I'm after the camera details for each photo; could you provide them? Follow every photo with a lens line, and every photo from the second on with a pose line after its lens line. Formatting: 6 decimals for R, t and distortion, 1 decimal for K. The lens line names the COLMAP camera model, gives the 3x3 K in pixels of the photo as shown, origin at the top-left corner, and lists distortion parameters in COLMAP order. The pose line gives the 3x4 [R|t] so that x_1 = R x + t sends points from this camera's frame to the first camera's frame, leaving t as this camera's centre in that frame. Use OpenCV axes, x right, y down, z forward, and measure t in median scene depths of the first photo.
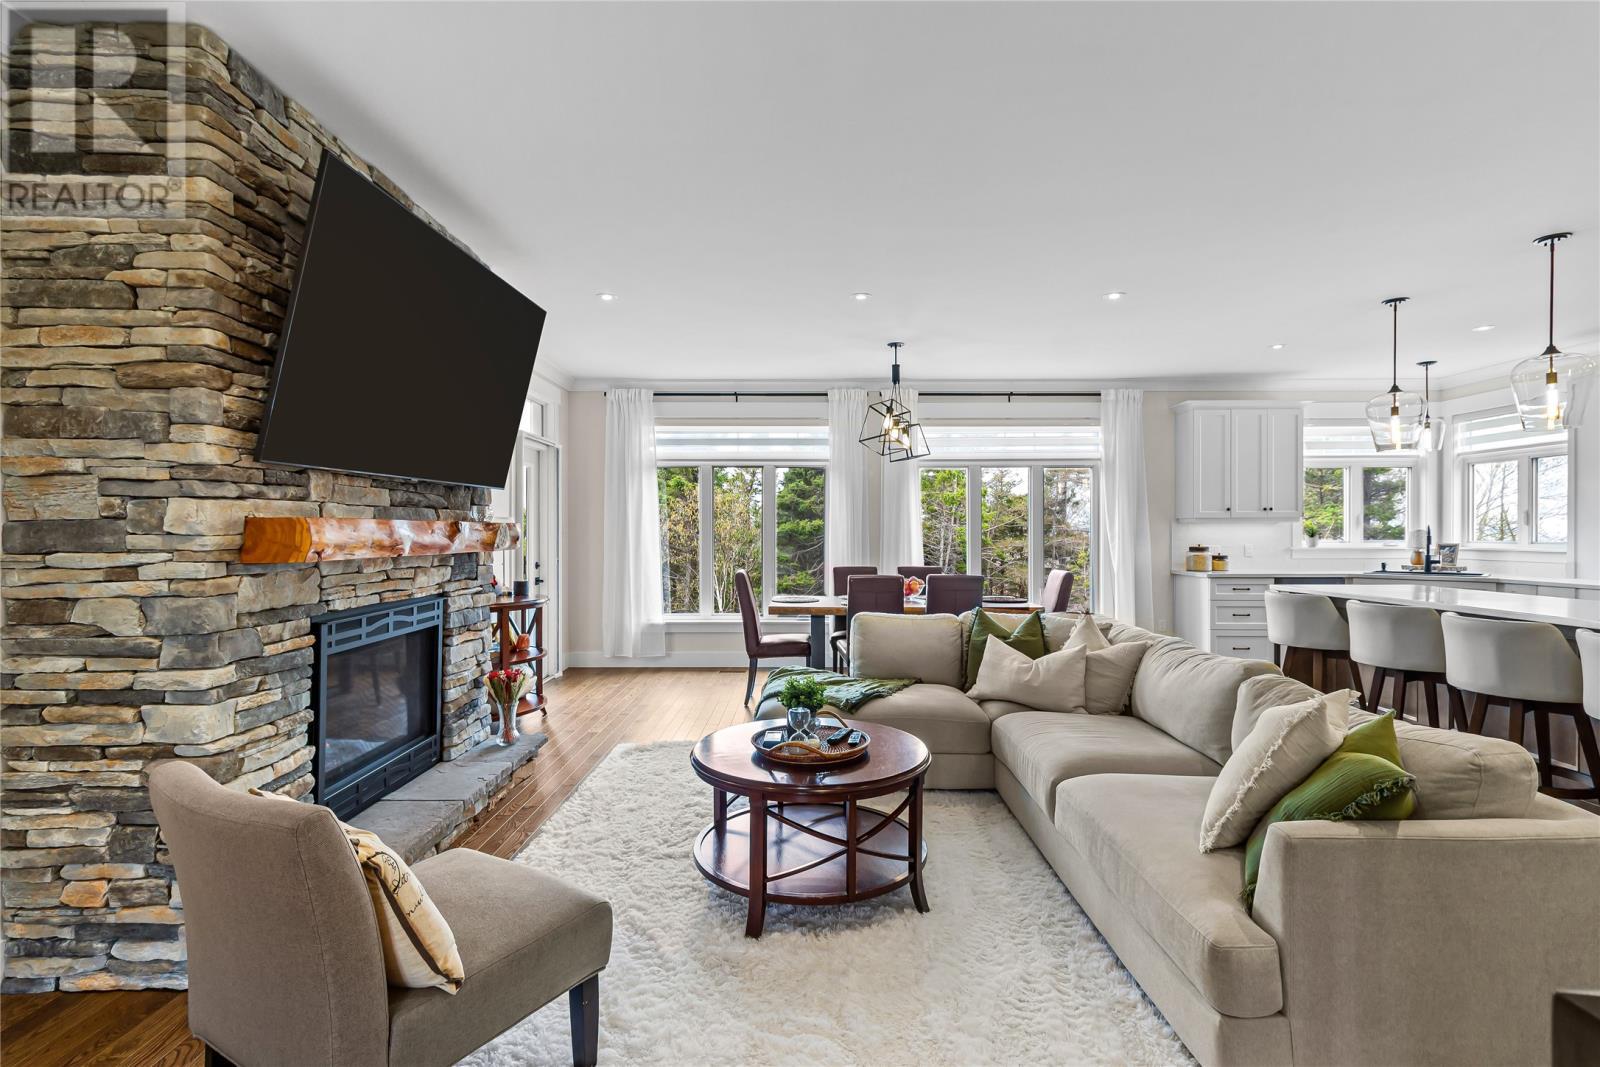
lens RADIAL K [[749.1, 0, 809.7], [0, 749.1, 533.8], [0, 0, 1]] dist [0.000745, 0.001403]
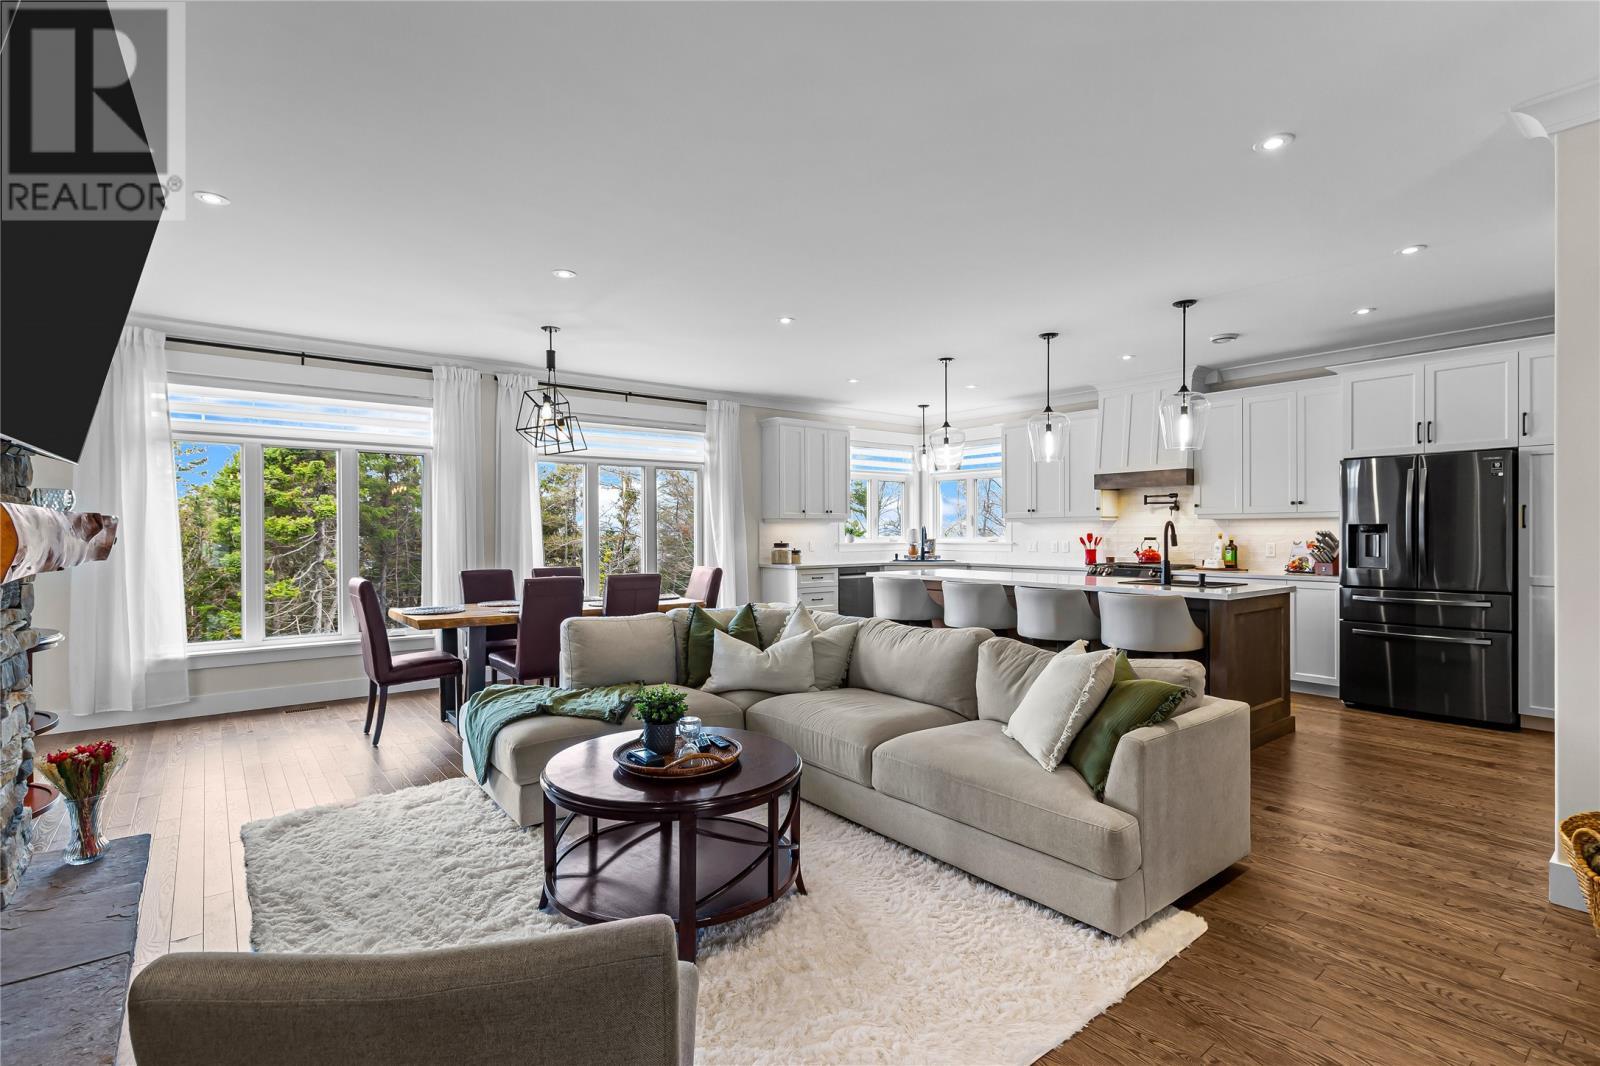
lens RADIAL K [[749.1, 0, 797.5], [0, 749.1, 534.9], [0, 0, 1]] dist [0.000745, 0.001403]
pose [[0.788116, -0.004685, 0.615509, -0.347673], [0.003441, 0.999989, 0.003206, 0.001422], [-0.615517, -0.000409, 0.788124, 0.128821]]
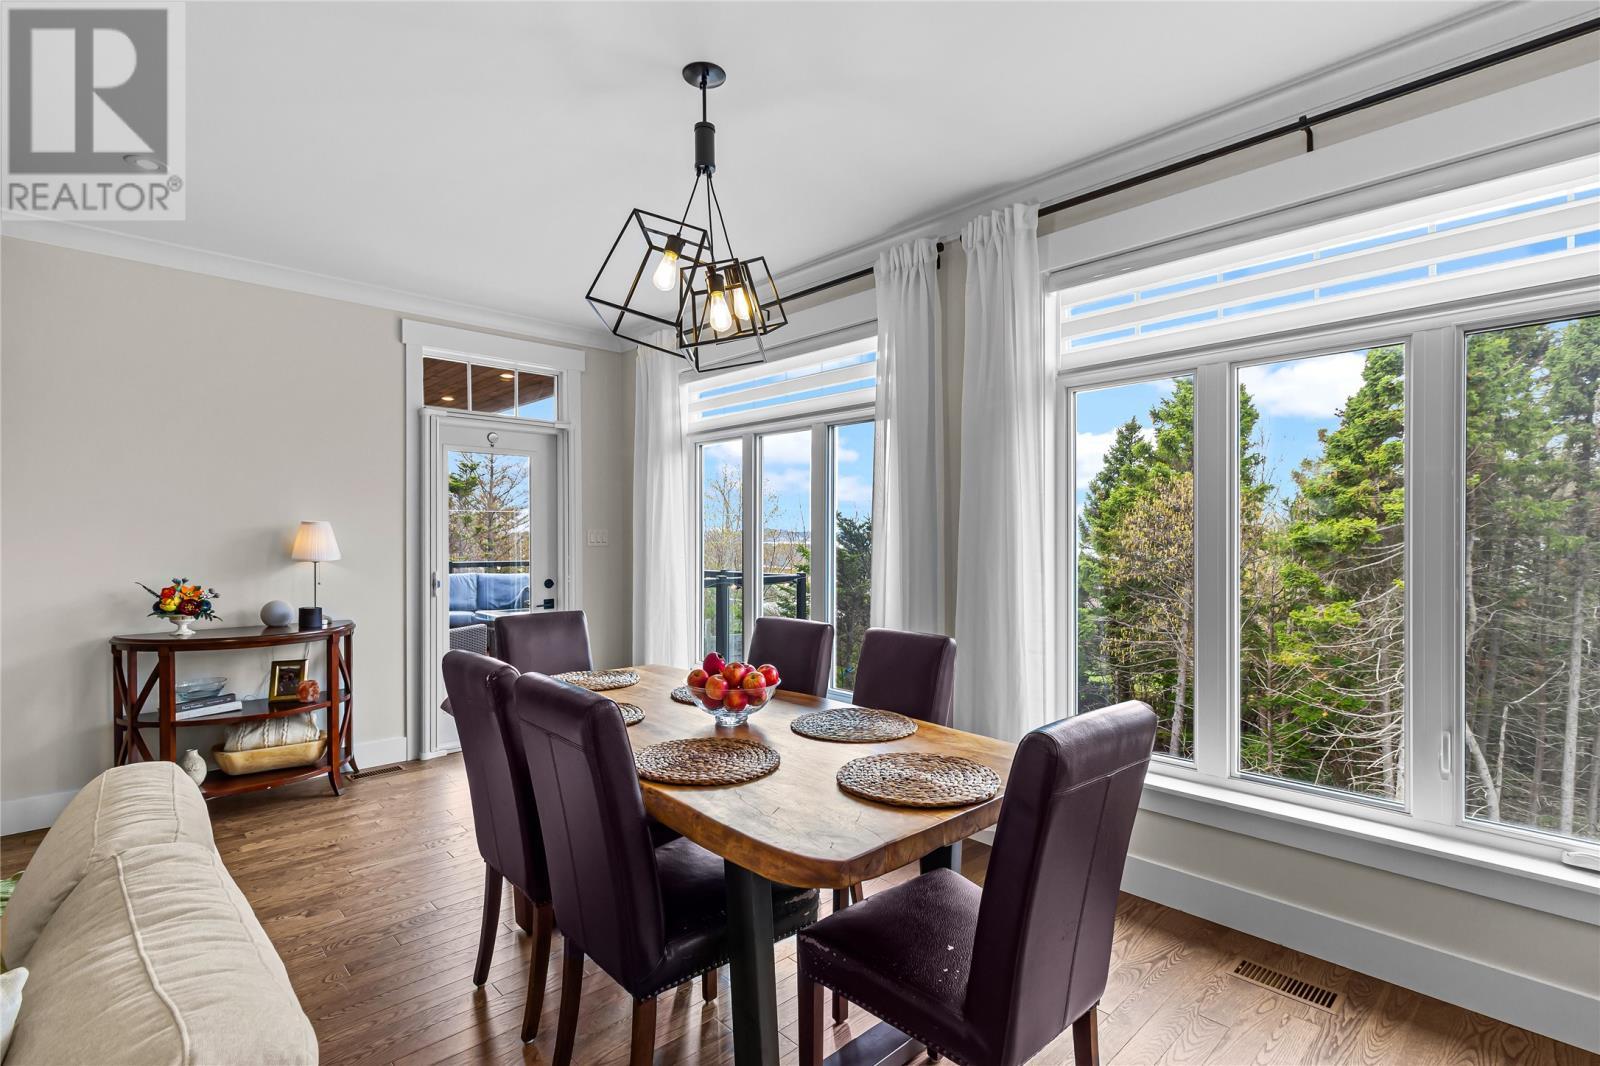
lens RADIAL K [[749.1, 0, 809.1], [0, 749.1, 537.4], [0, 0, 1]] dist [0.000745, 0.001403]
pose [[0.688269, 0.001756, -0.725454, 0.707489], [-0.003057, 0.999995, -0.000480, -0.010287], [0.725449, 0.002548, 0.688271, 1.228558]]
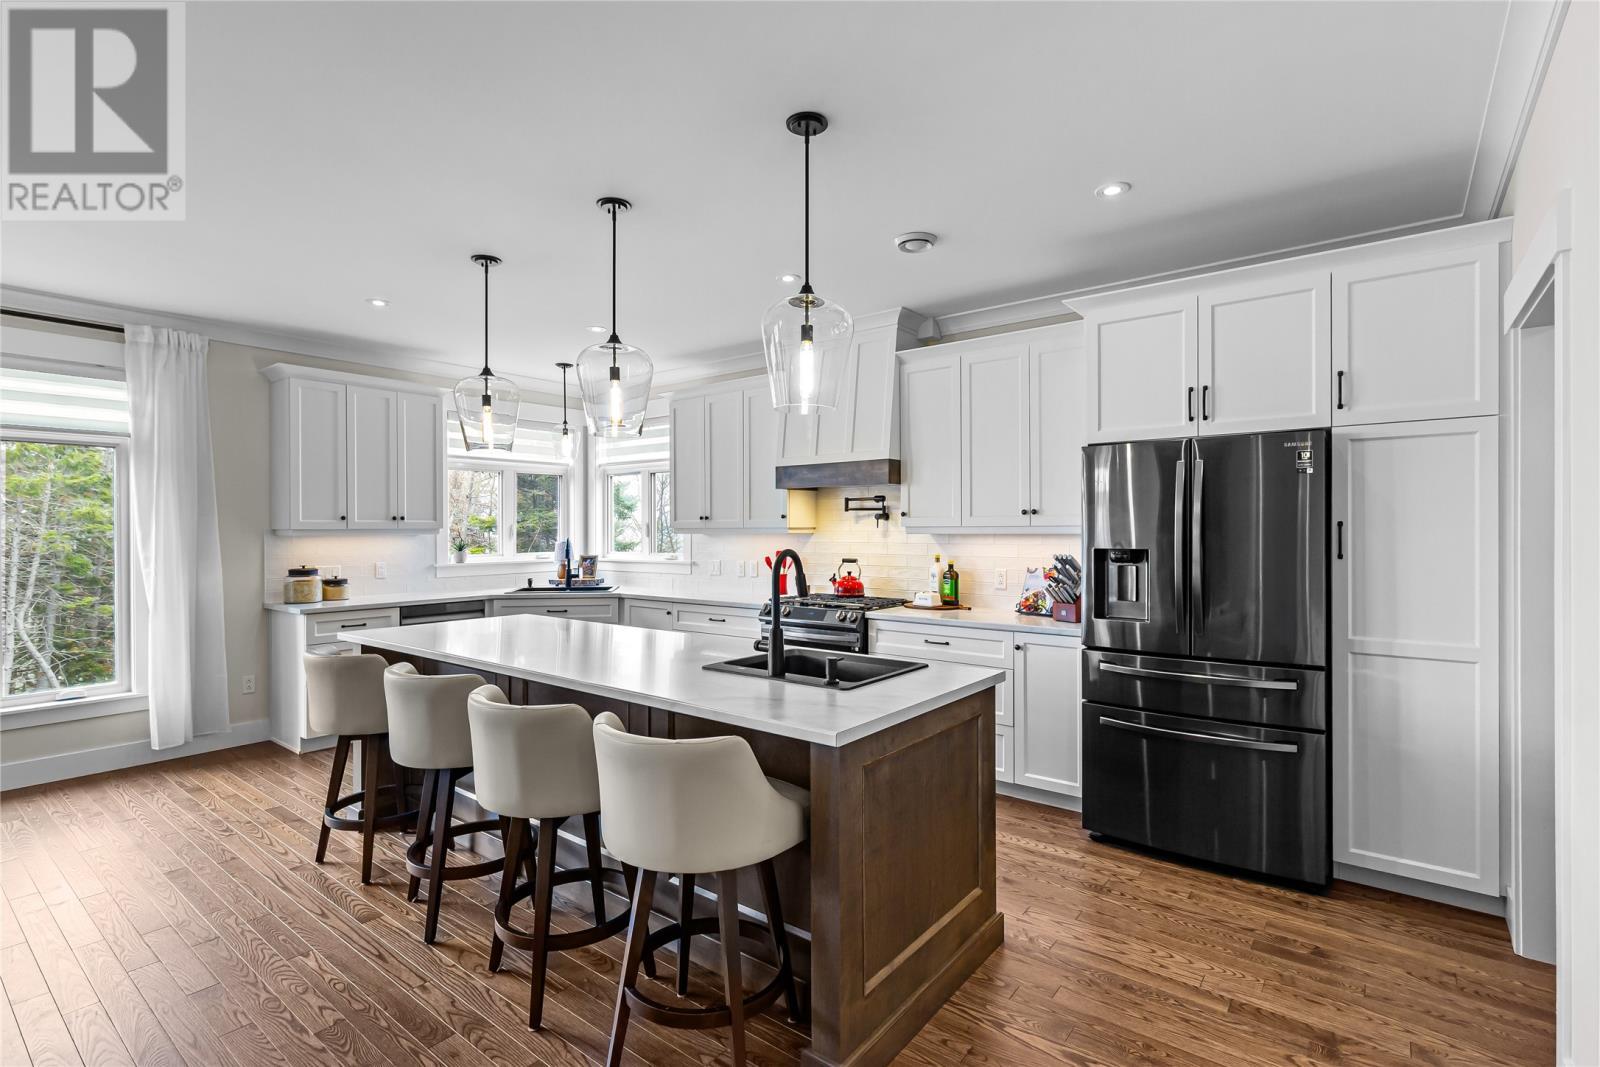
lens RADIAL K [[749.1, 0, 801.8], [0, 749.1, 529.3], [0, 0, 1]] dist [0.000745, 0.001403]
pose [[0.616059, -0.001946, 0.787698, 0.481245], [0.004222, 0.999991, -0.000832, -0.036189], [-0.787689, 0.003838, 0.616062, 0.342887]]
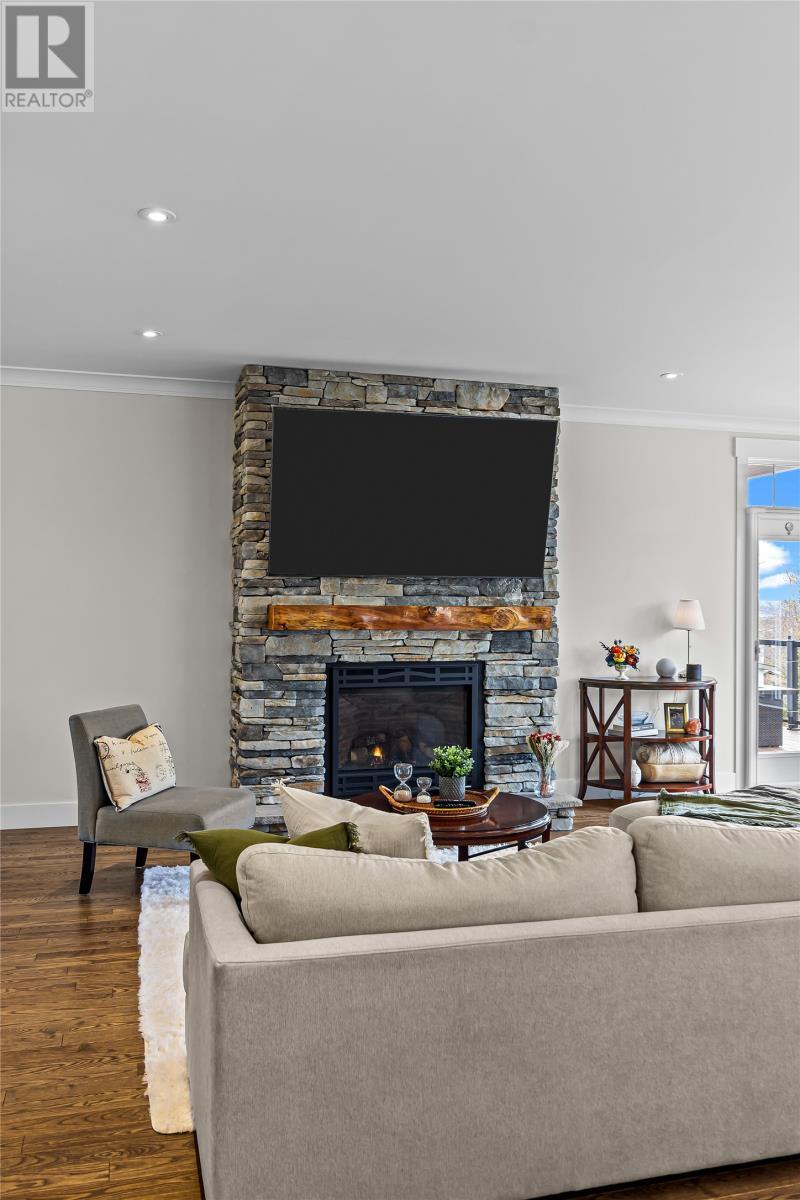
lens RADIAL K [[946.2, 0, 403.6], [0, 946.2, 591.2], [0, 0, 1]] dist [-0.001778, -0.000895]
pose [[0.260675, -0.009330, -0.965382, 1.043659], [-0.010492, 0.999867, -0.012496, -0.019515], [0.965370, 0.013386, 0.260542, 0.440033]]
